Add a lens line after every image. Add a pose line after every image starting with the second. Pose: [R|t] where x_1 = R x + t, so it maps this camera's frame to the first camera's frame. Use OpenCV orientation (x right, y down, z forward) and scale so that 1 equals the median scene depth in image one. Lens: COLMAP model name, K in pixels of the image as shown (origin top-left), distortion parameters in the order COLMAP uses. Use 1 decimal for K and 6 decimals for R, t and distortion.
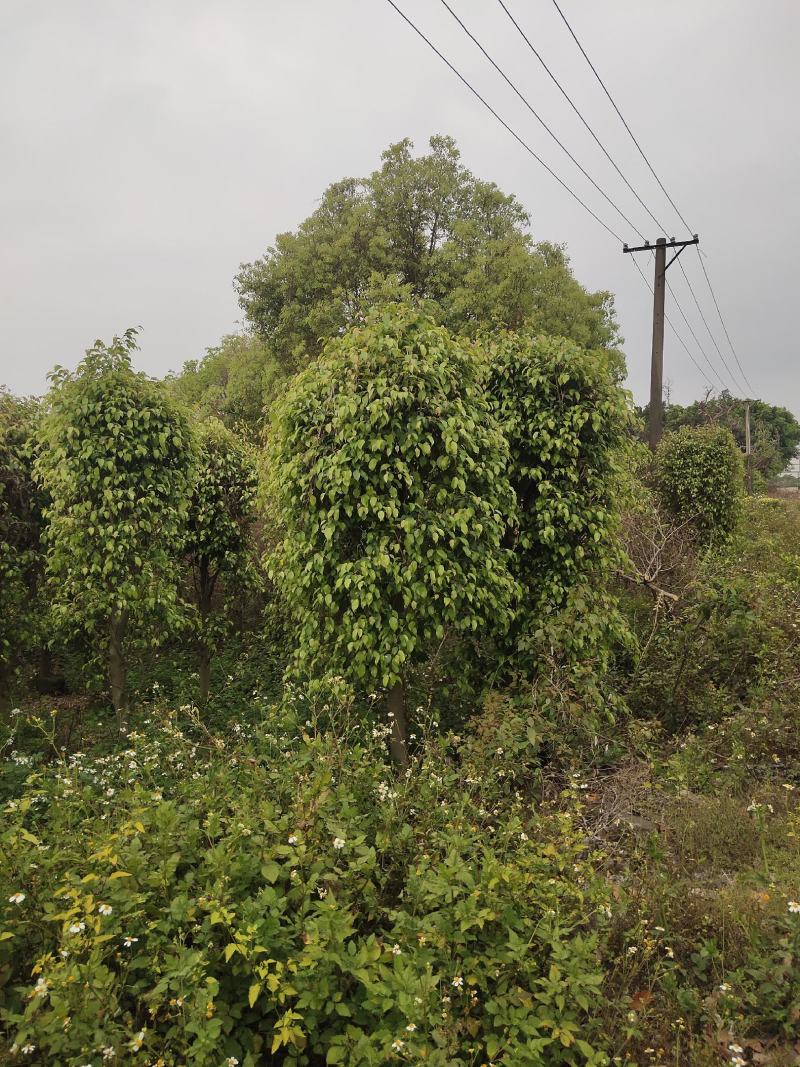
lens RADIAL K [[820.0, 0, 403.0], [0, 820.0, 537.0], [0, 0, 1]] dist [0.049744, -0.040043]
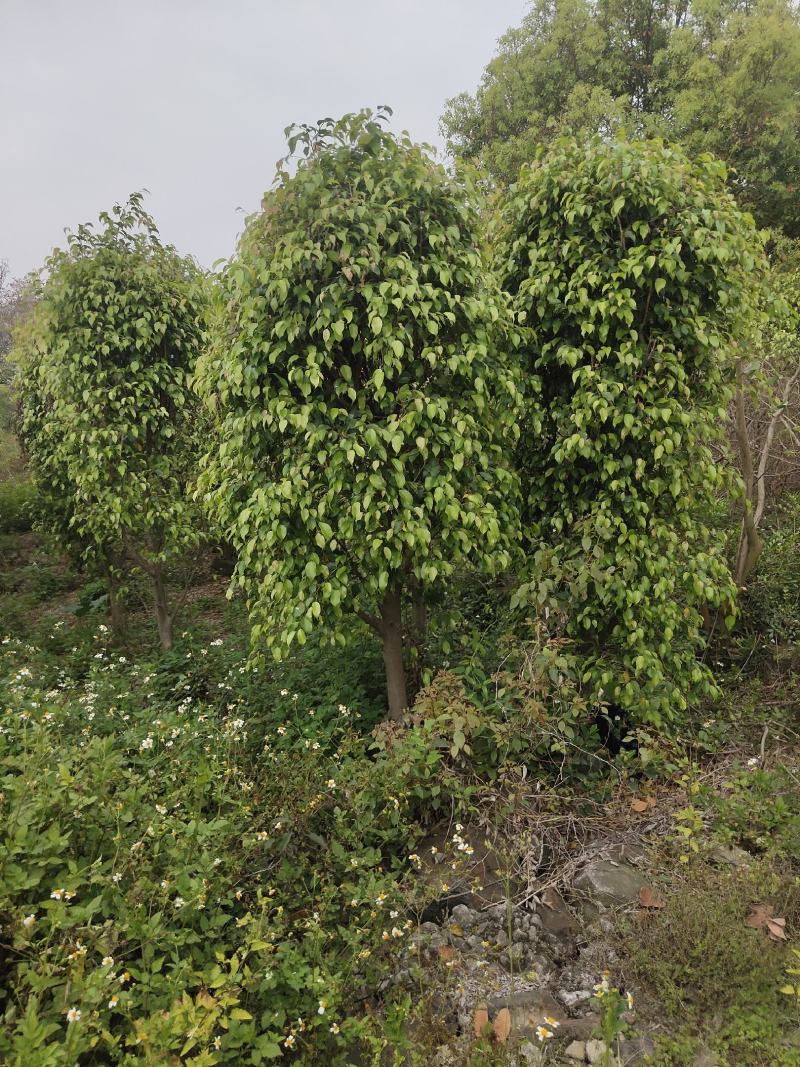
lens RADIAL K [[820.0, 0, 403.0], [0, 820.0, 537.0], [0, 0, 1]] dist [0.049744, -0.040043]
pose [[0.931590, 0.045779, -0.360617, 0.285411], [0.012957, 0.987226, 0.158796, -0.037546], [0.363280, -0.152606, 0.919097, 0.286320]]
